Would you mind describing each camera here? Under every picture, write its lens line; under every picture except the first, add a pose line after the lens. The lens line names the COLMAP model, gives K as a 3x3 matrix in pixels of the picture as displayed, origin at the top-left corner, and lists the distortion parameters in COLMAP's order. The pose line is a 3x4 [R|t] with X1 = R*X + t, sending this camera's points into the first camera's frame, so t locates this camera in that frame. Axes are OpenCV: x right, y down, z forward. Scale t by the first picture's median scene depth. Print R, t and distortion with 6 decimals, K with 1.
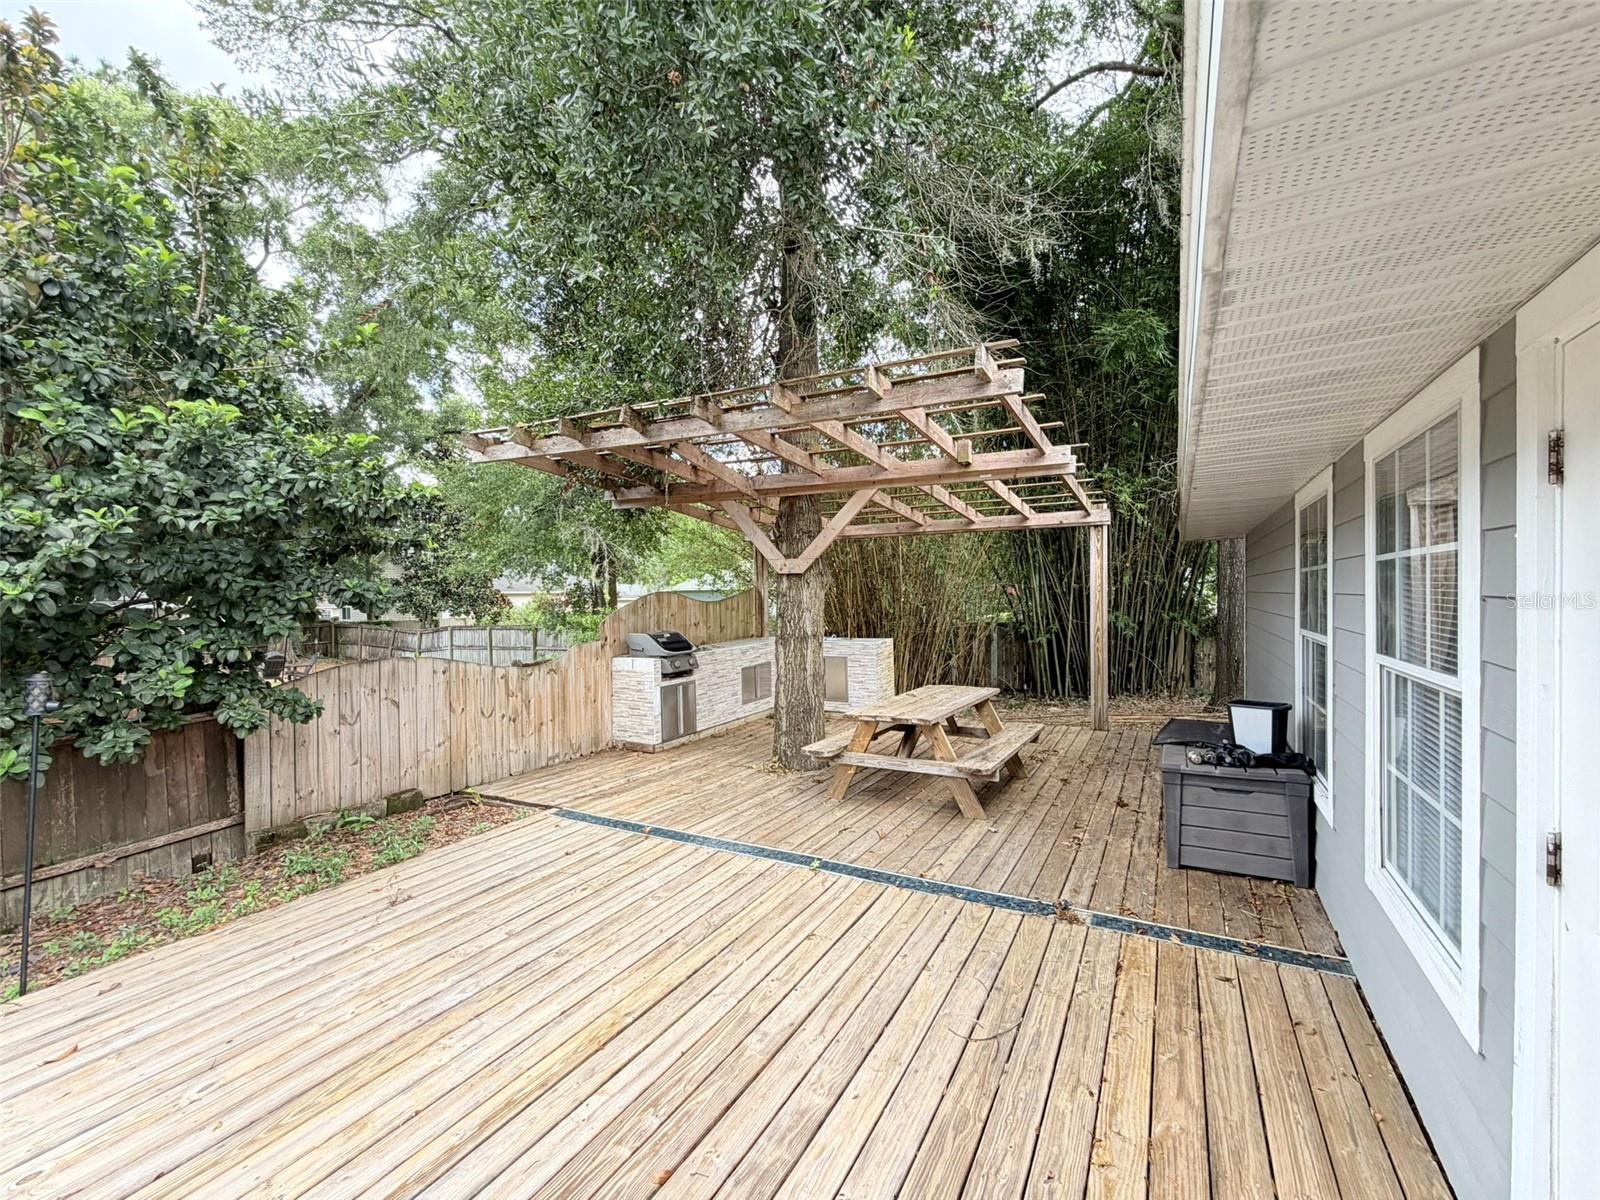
lens RADIAL K [[644.8, 0, 811.5], [0, 644.8, 603.0], [0, 0, 1]] dist [-0.002501, 0.000610]
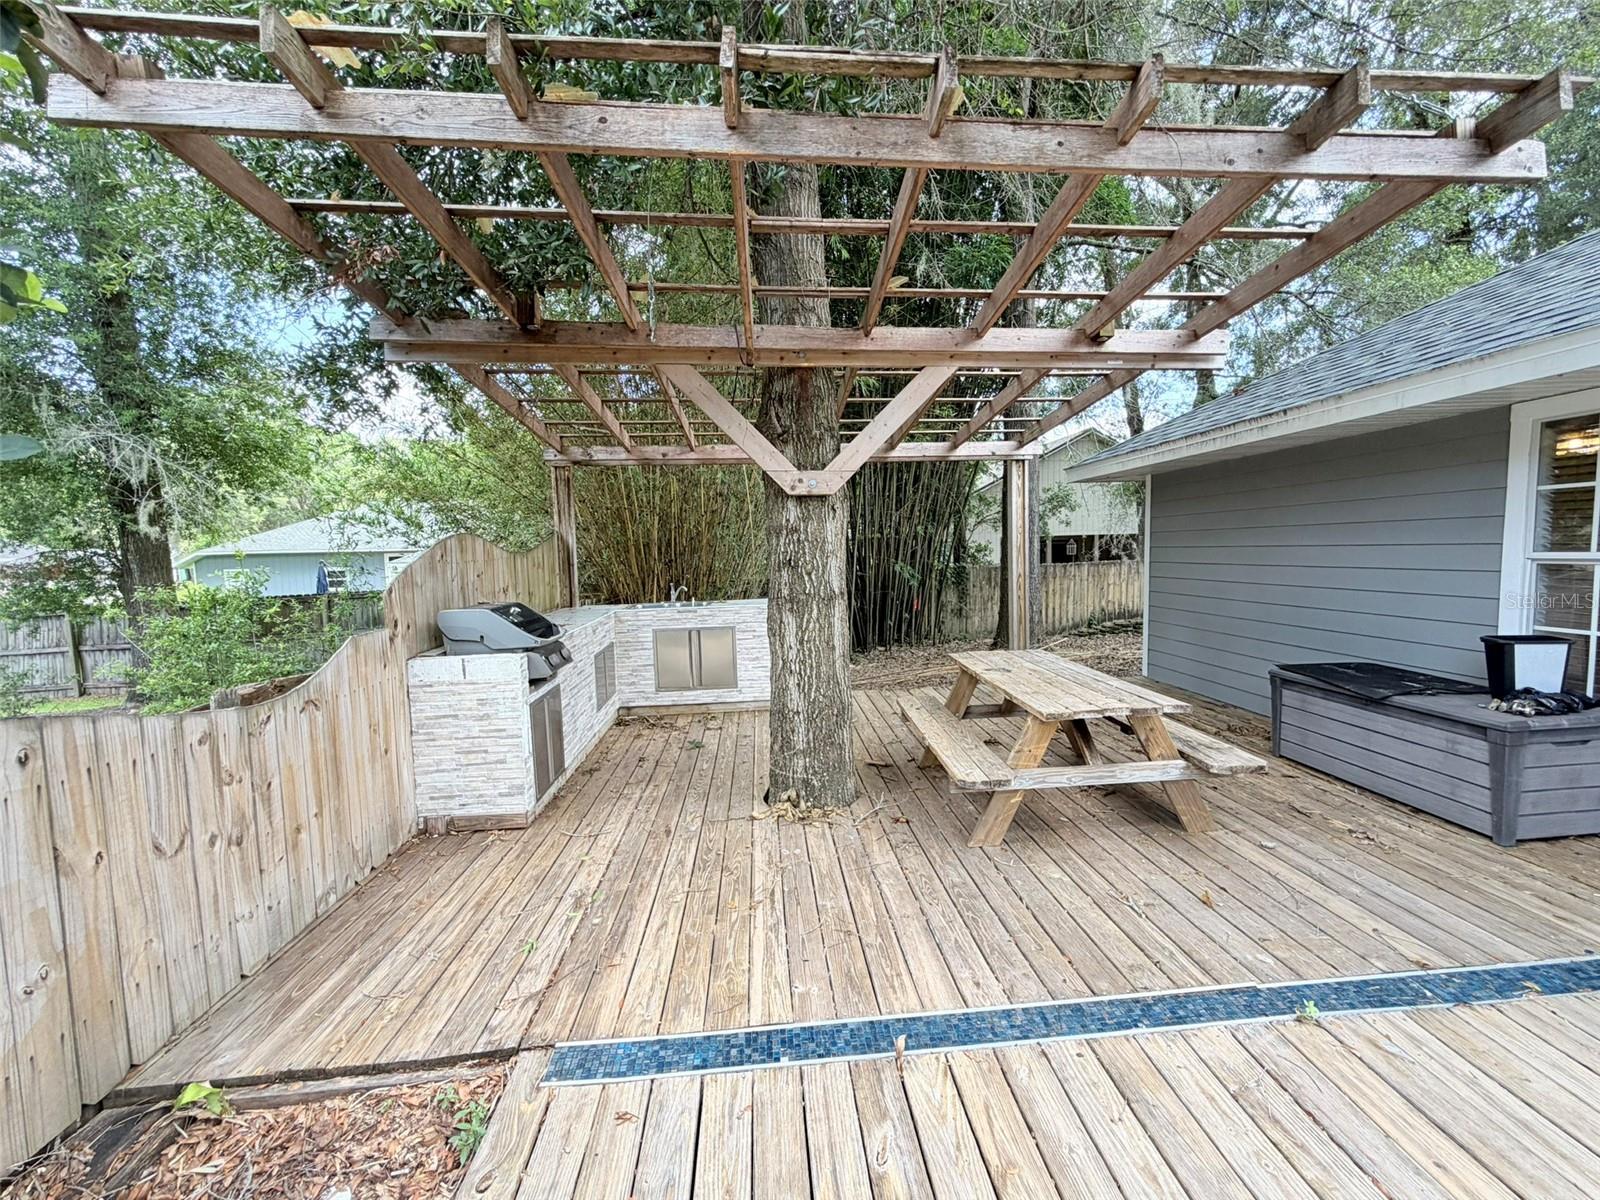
lens RADIAL K [[644.8, 0, 798.3], [0, 644.8, 602.3], [0, 0, 1]] dist [-0.002501, 0.000610]
pose [[0.842641, -0.052010, 0.535958, -0.434043], [0.021953, 0.997815, 0.062315, 0.020774], [-0.538028, -0.040744, 0.841942, 0.561675]]
